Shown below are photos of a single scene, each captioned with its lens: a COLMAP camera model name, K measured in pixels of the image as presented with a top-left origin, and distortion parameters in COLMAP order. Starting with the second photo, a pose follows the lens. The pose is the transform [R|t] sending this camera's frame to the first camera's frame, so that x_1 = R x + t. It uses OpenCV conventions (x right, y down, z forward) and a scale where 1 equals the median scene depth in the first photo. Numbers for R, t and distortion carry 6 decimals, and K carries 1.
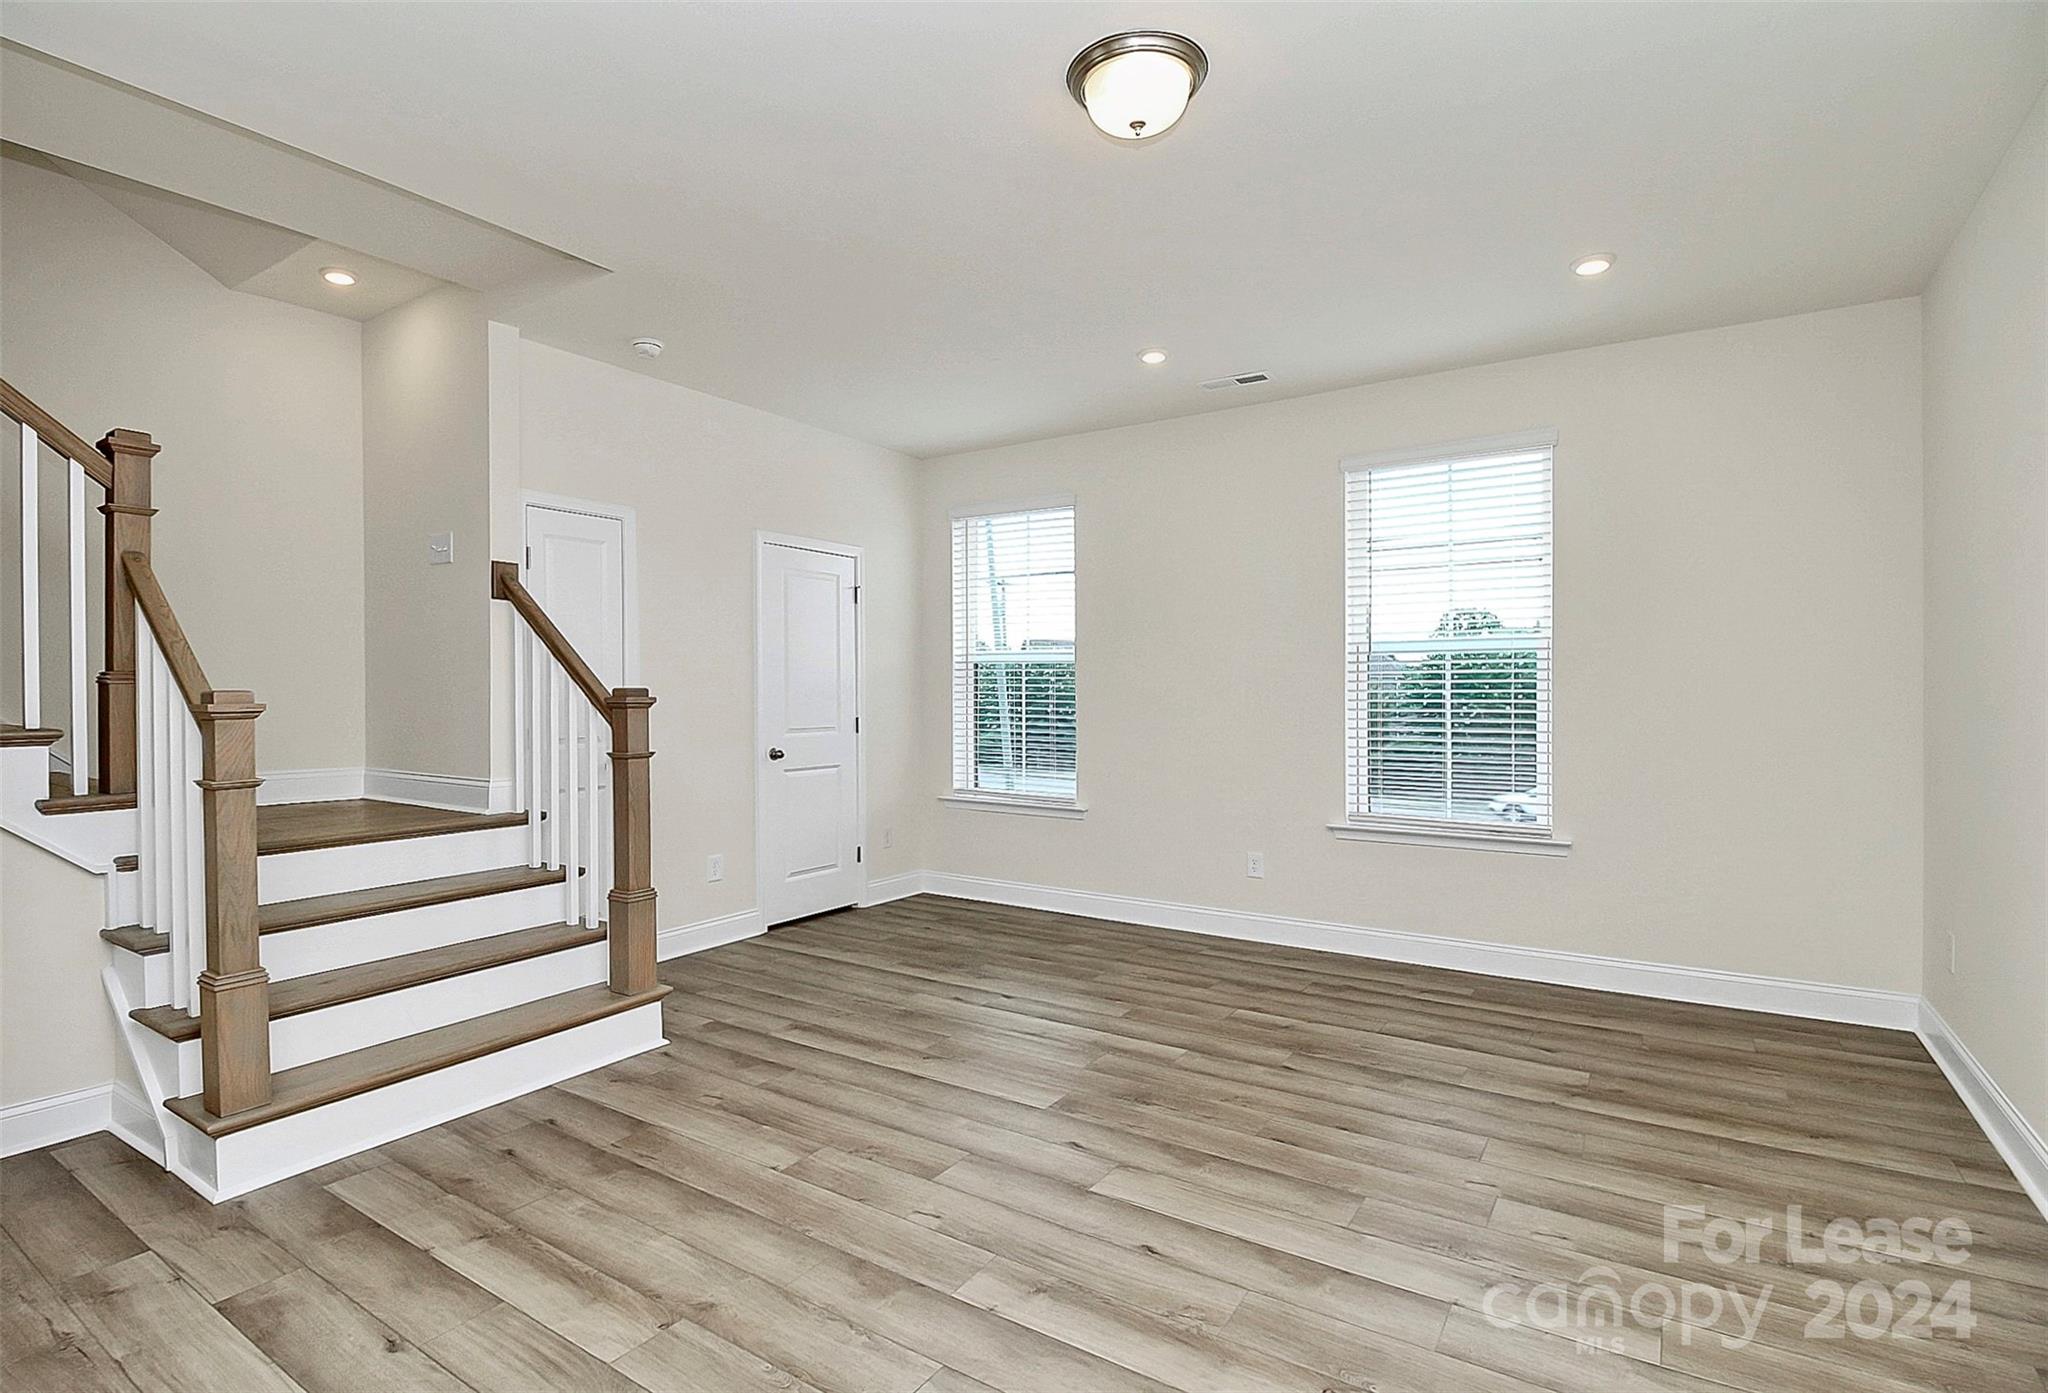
lens RADIAL K [[978.0, 0, 1024.0], [0, 978.0, 696.5], [0, 0, 1]] dist [0.000236, -0.000720]
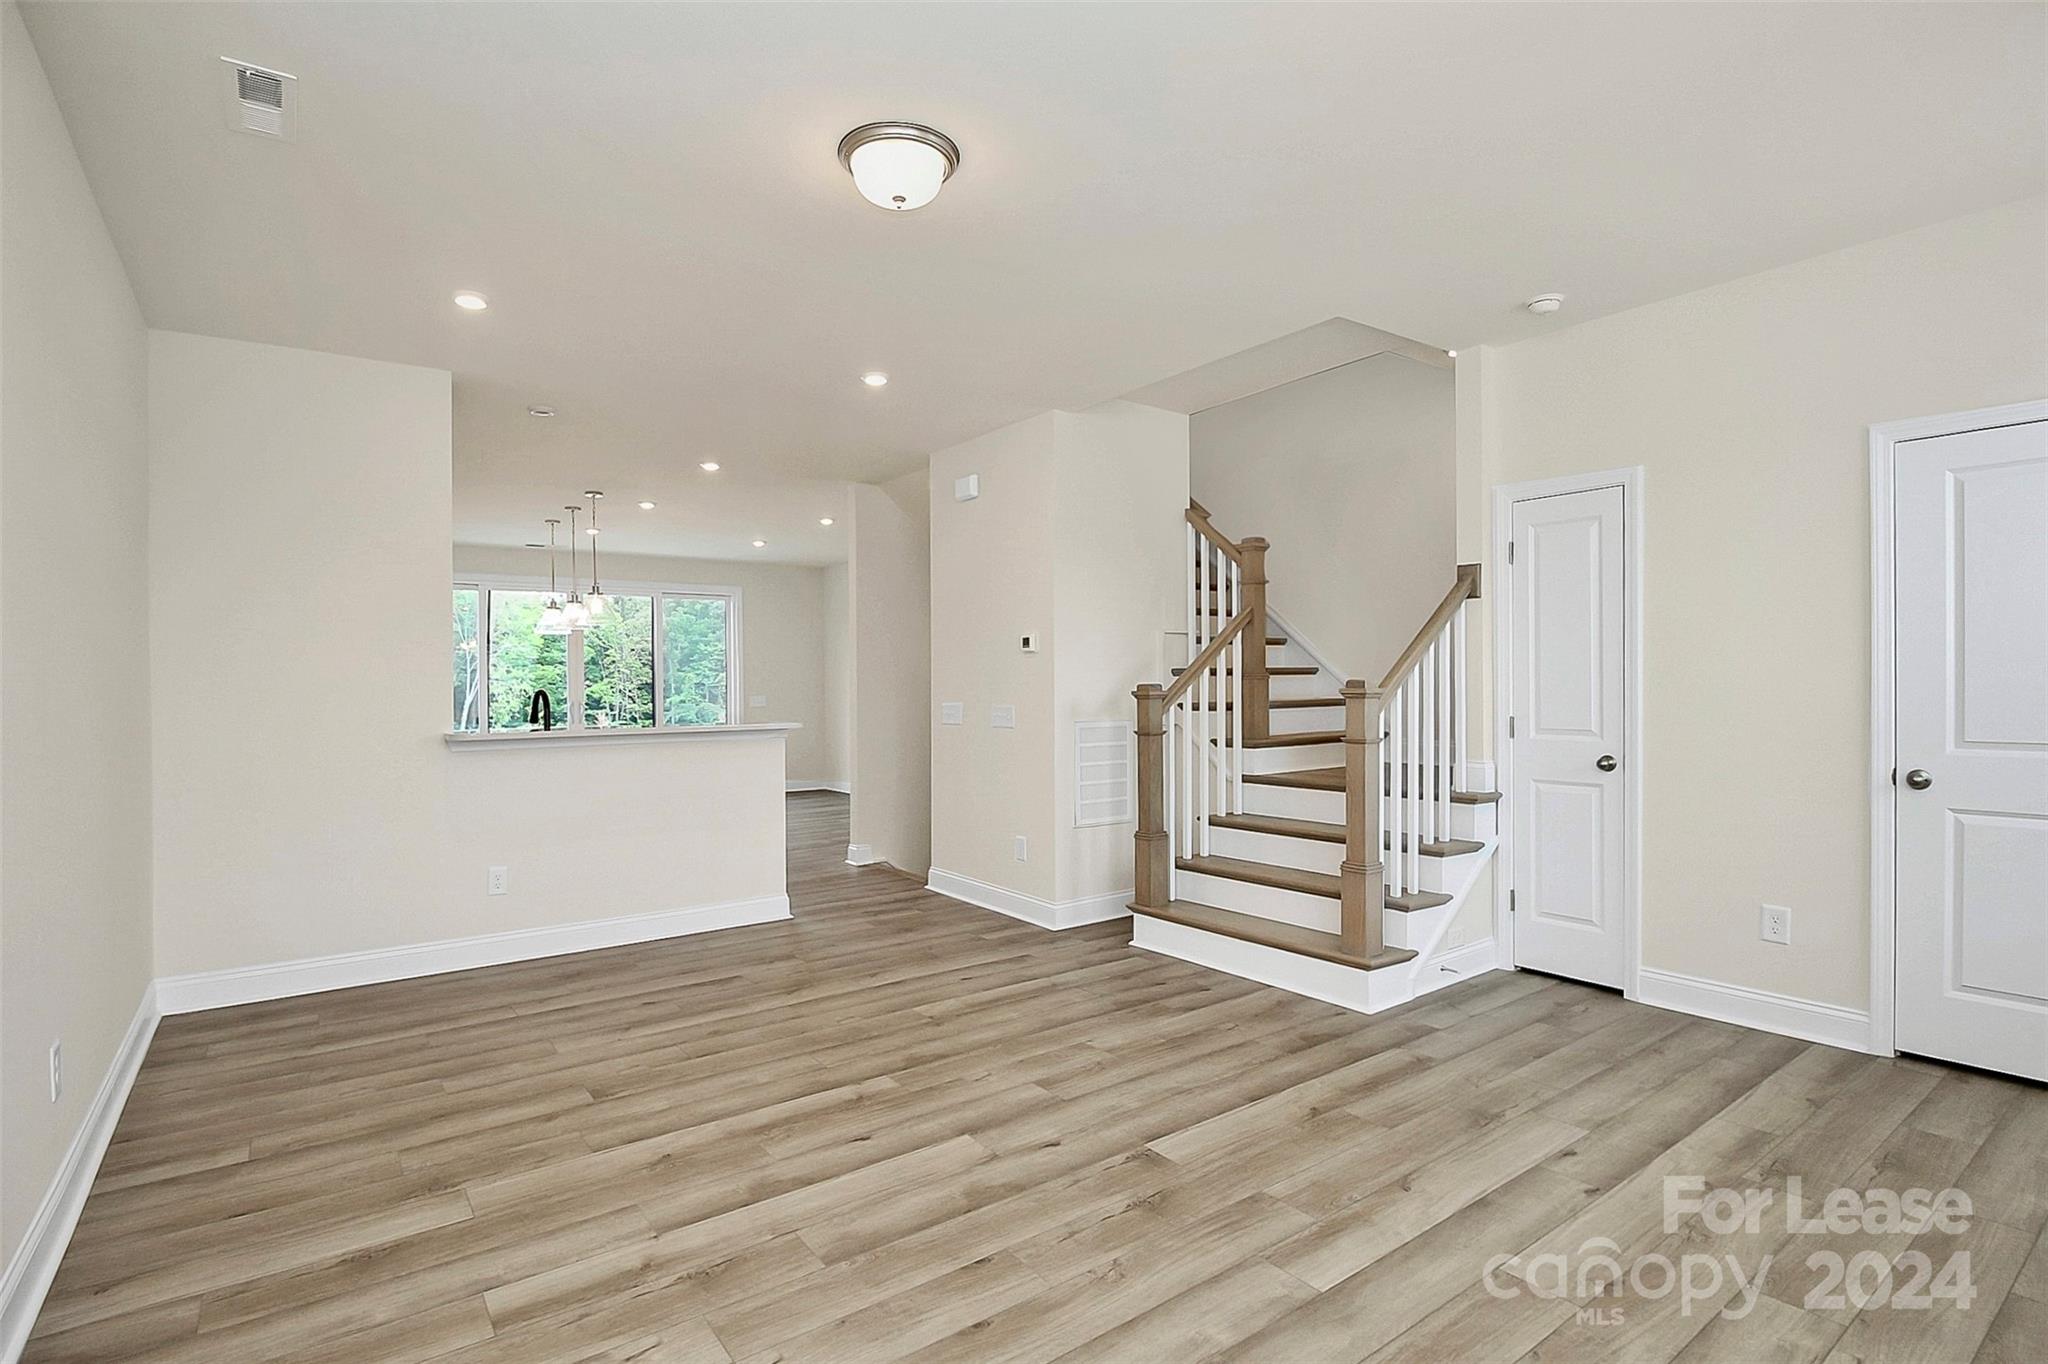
lens RADIAL K [[995.9, 0, 1024.0], [0, 995.9, 682.0], [0, 0, 1]] dist [-0.001182, 0.000010]
pose [[-0.340205, -0.000407, -0.940351, 1.010128], [0.005572, 0.999981, -0.002448, -0.007074], [0.940335, -0.006072, -0.340196, 1.319164]]
